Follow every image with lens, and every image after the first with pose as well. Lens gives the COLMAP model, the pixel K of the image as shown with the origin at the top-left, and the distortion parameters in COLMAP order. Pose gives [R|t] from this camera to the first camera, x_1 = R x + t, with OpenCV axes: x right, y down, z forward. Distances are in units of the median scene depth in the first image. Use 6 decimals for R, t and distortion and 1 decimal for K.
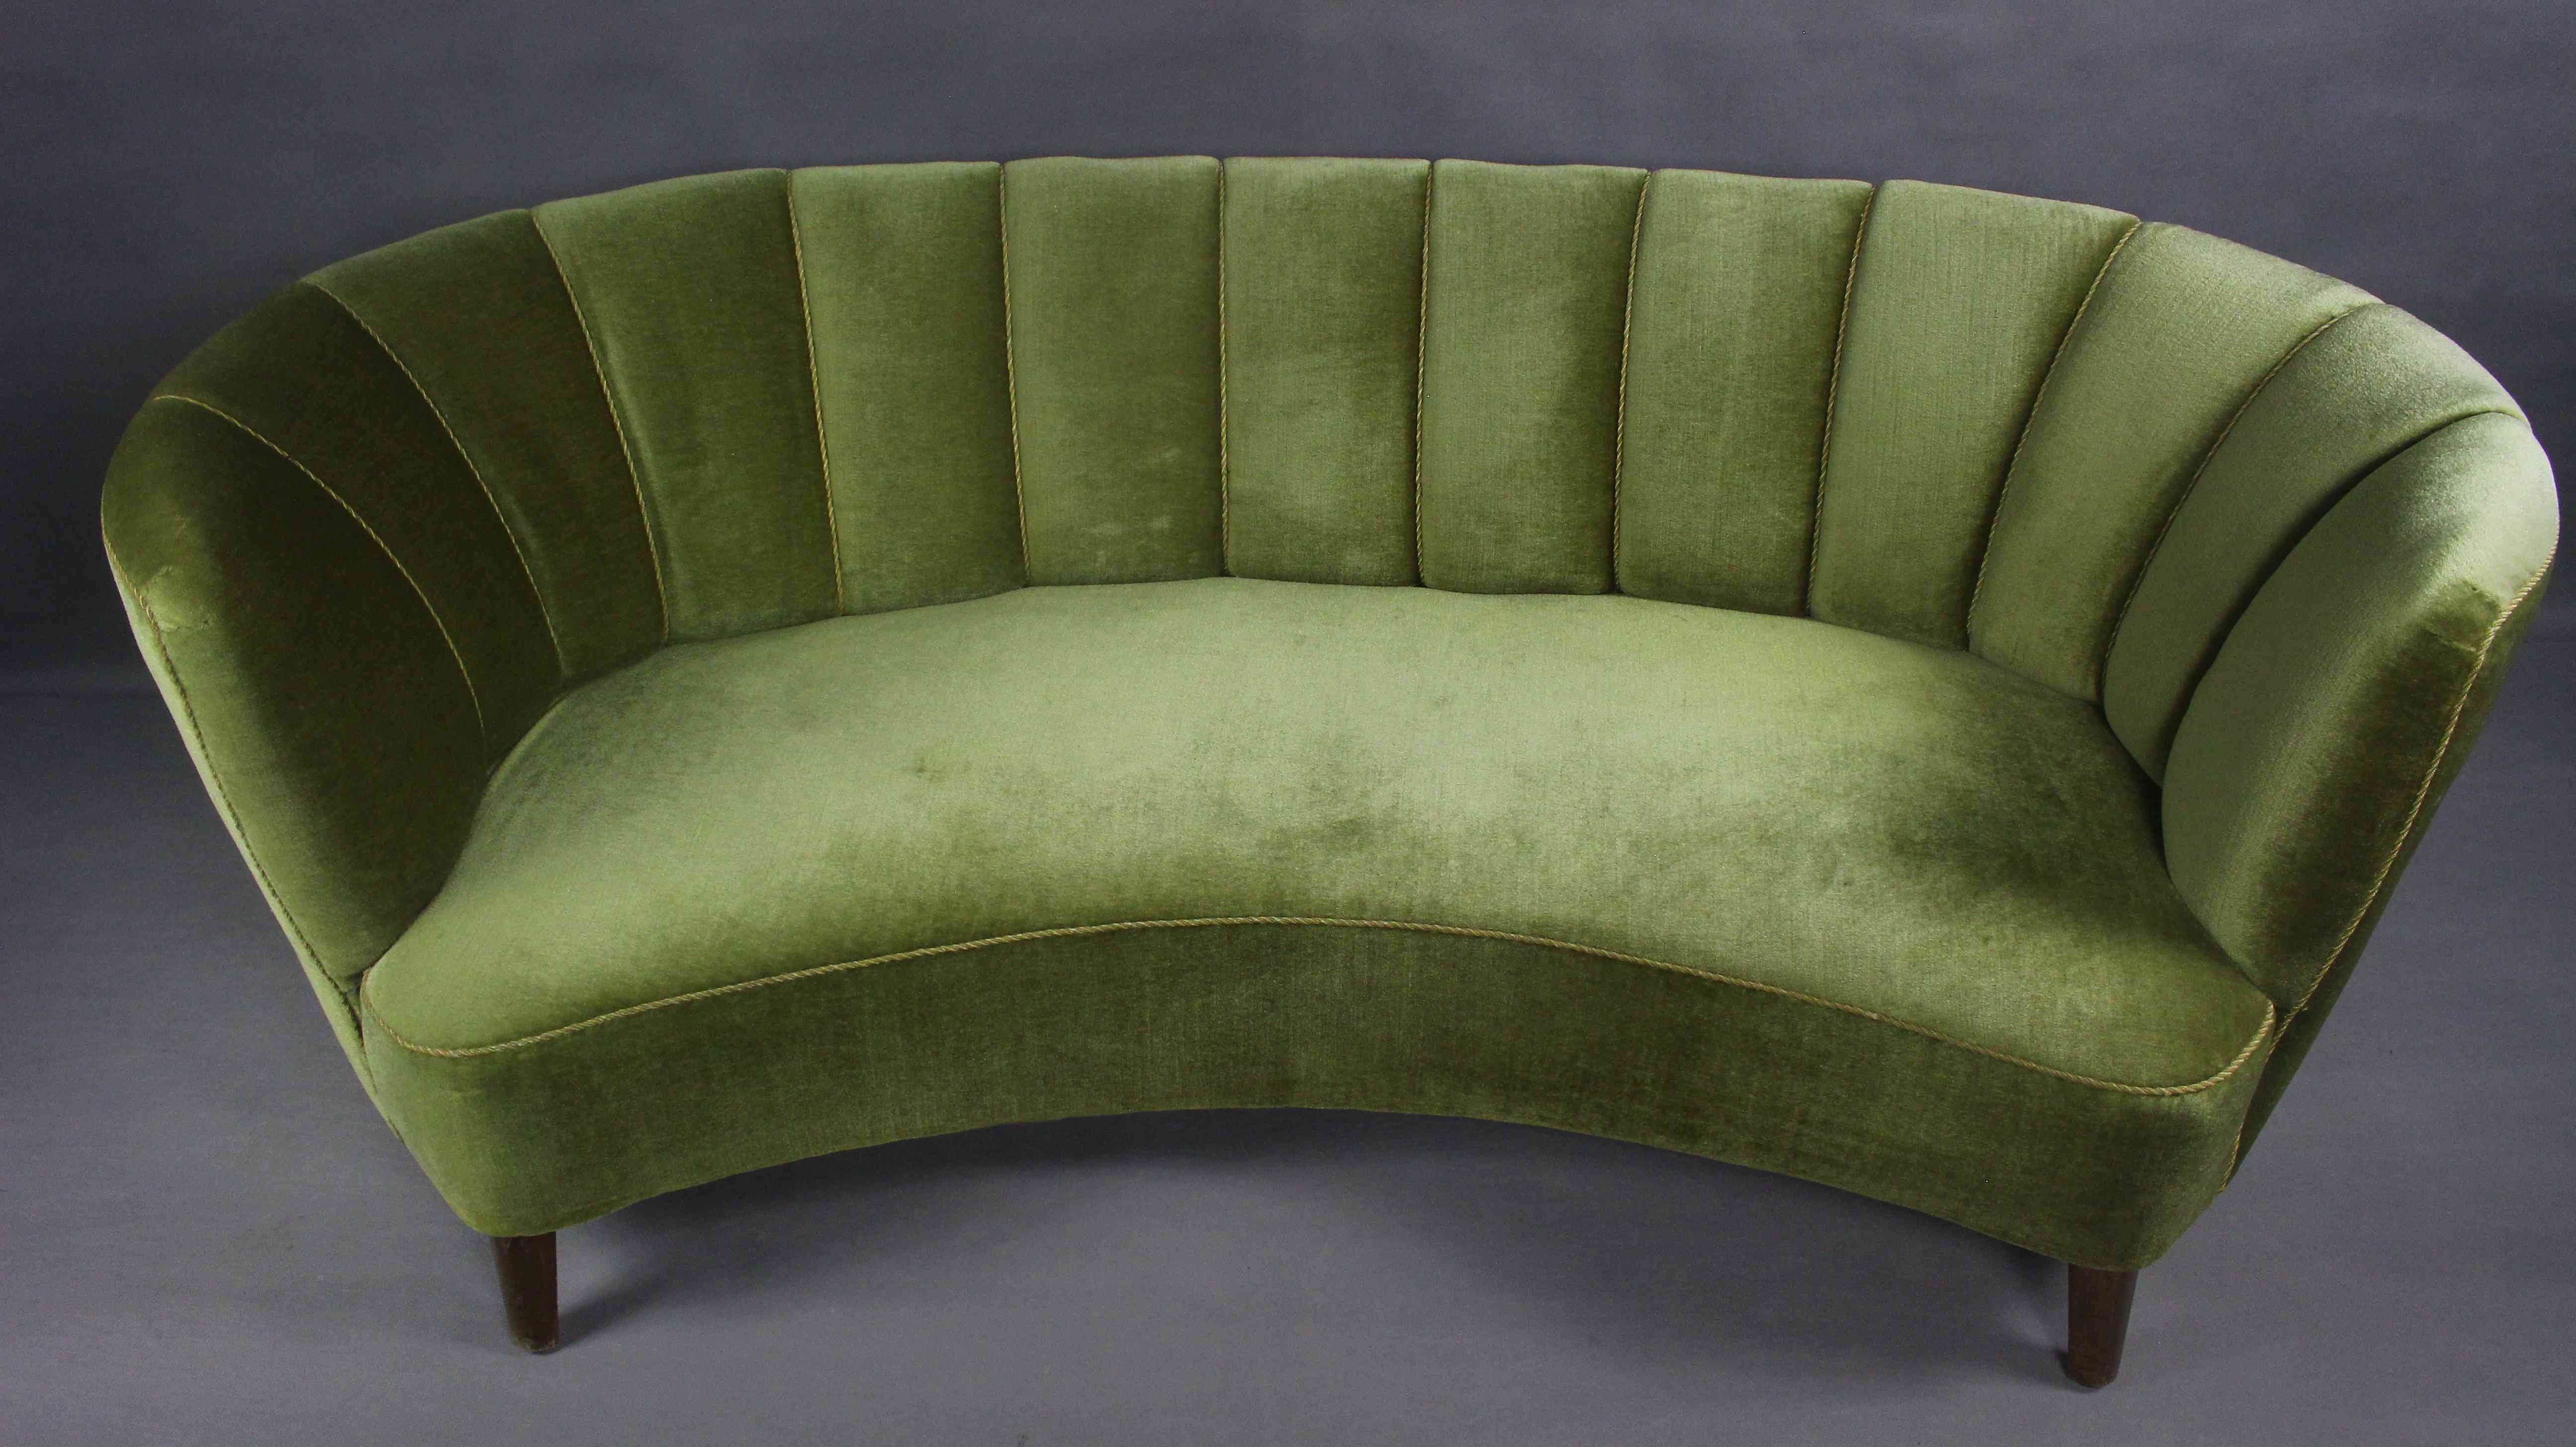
lens RADIAL K [[2055.6, 0, 1288.0], [0, 2055.6, 723.5], [0, 0, 1]] dist [-0.055777, -0.001483]
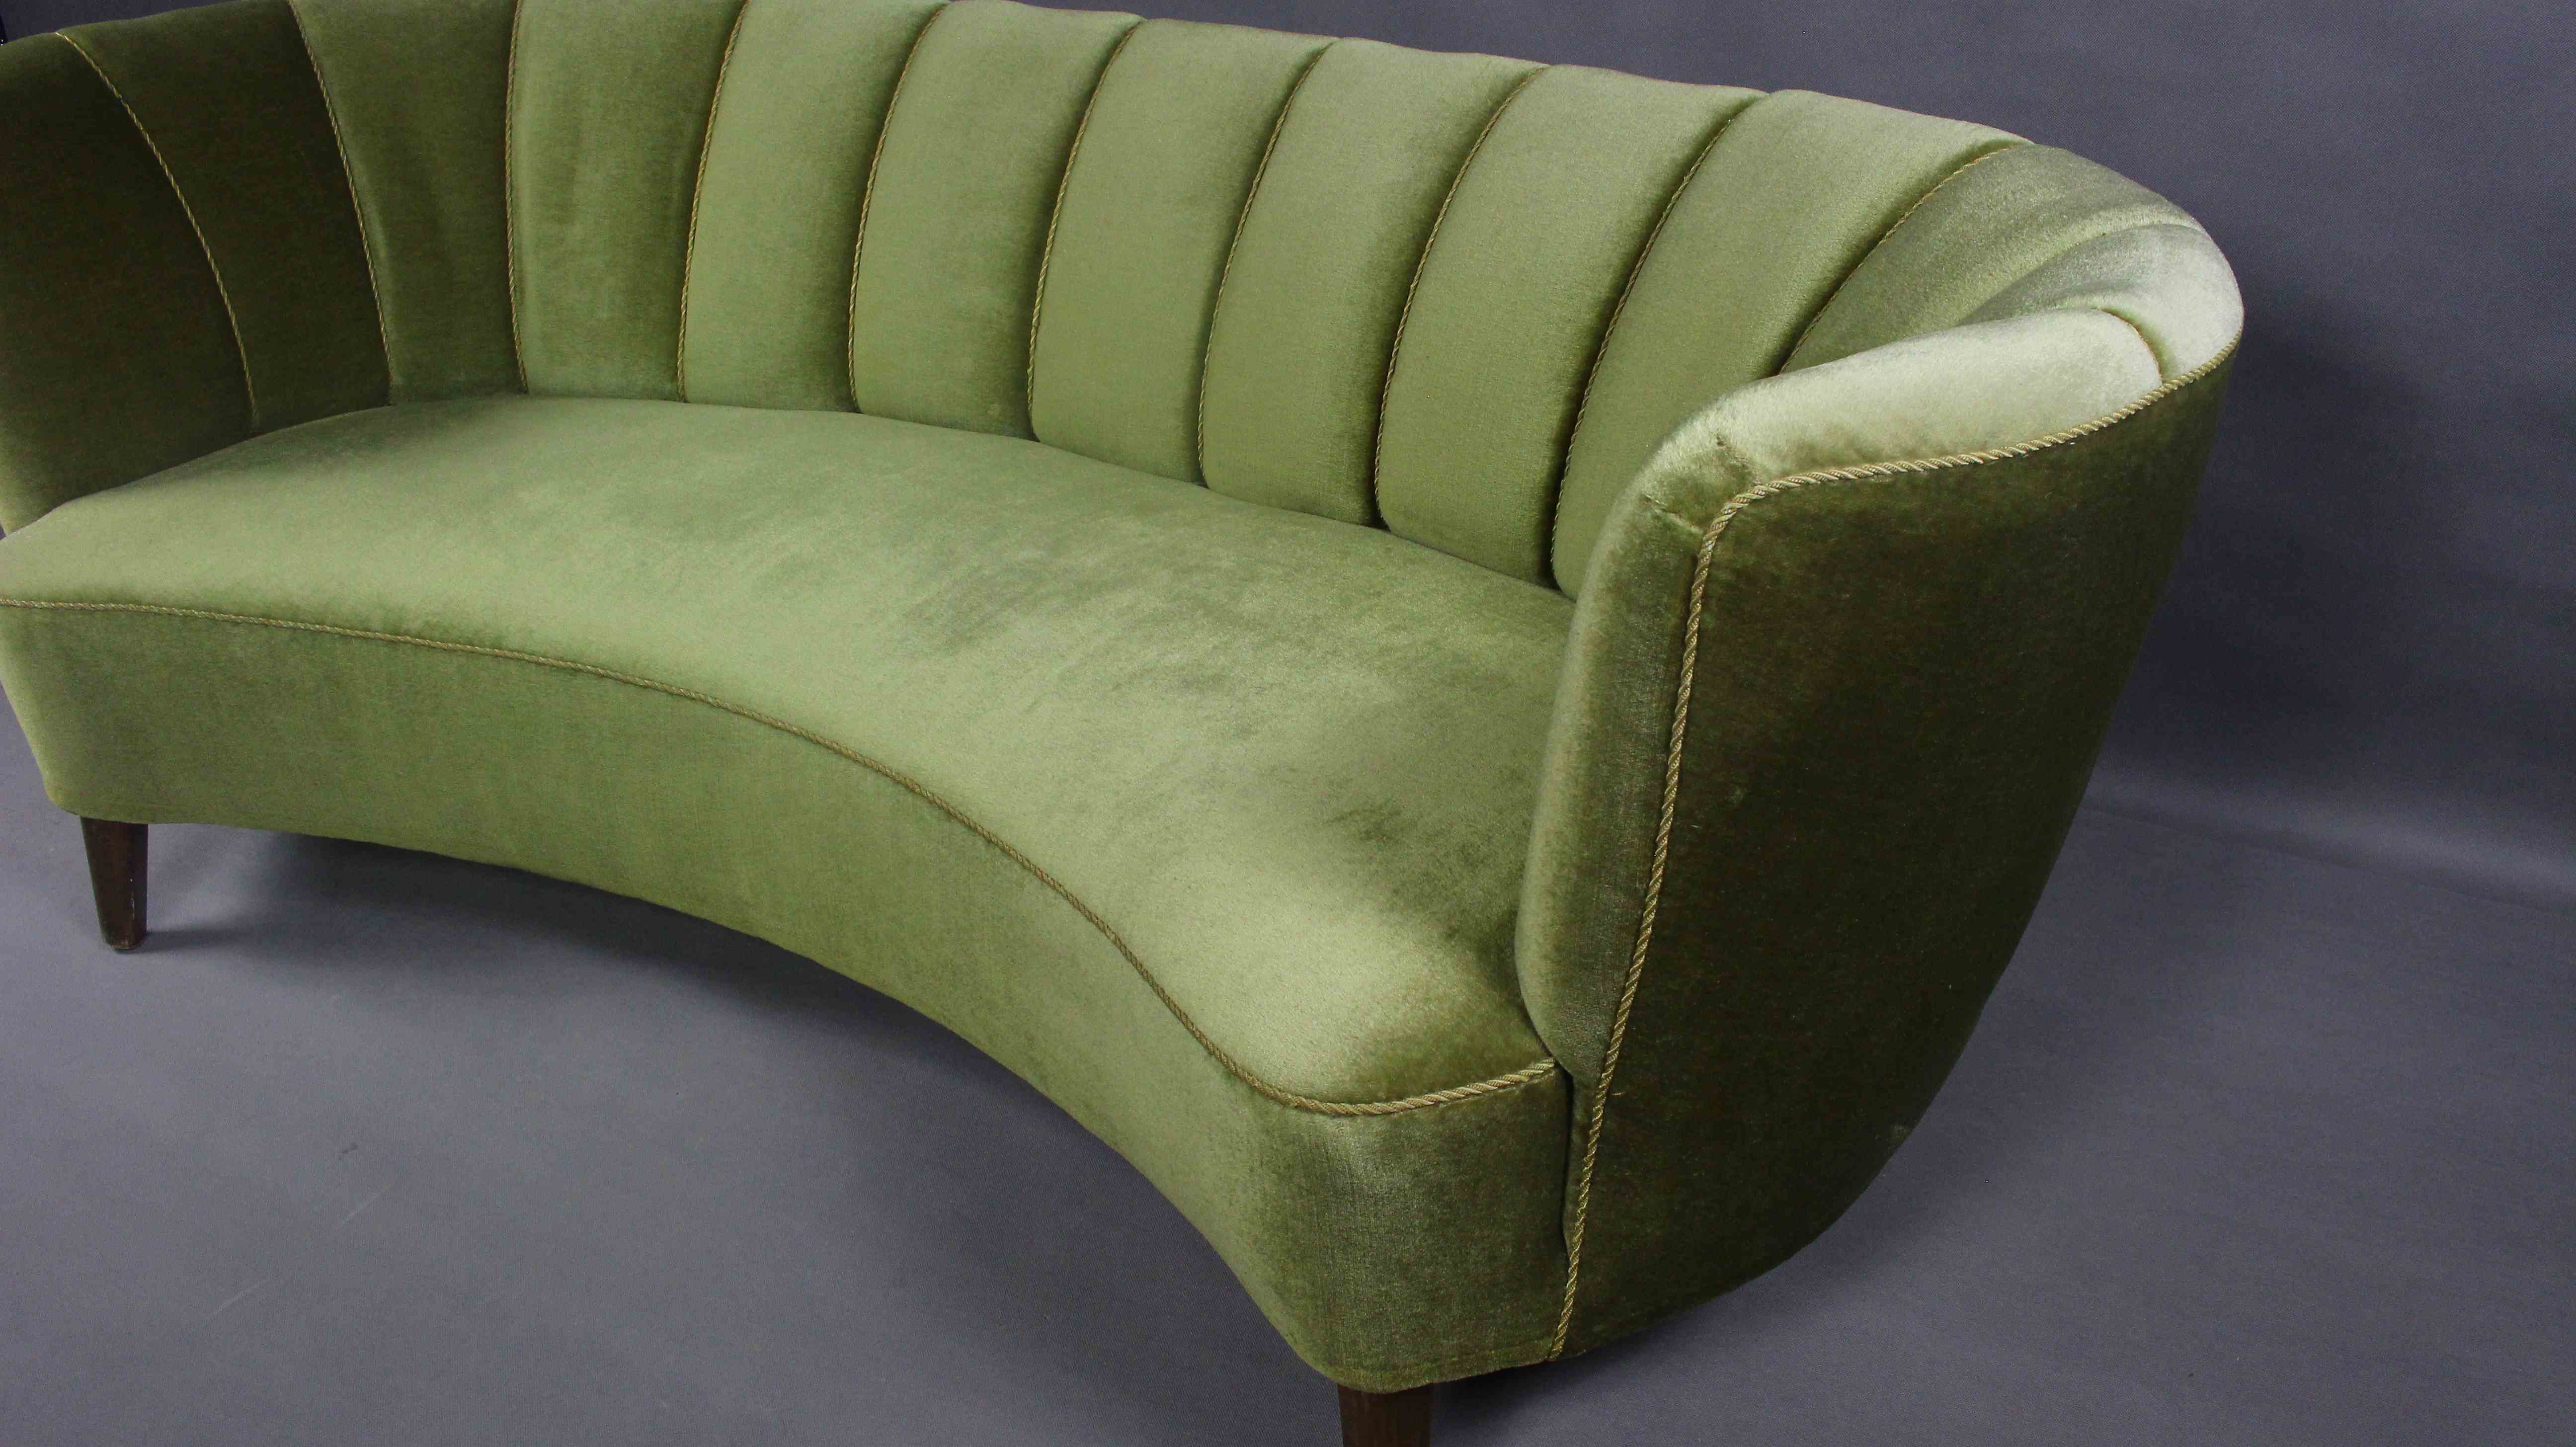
lens RADIAL K [[2055.6, 0, 1288.0], [0, 2055.6, 723.5], [0, 0, 1]] dist [-0.055777, -0.001483]
pose [[0.877376, 0.228157, -0.422084, 0.544019], [-0.268300, 0.962610, -0.037371, 0.062078], [0.397776, 0.146033, 0.905786, 0.234916]]
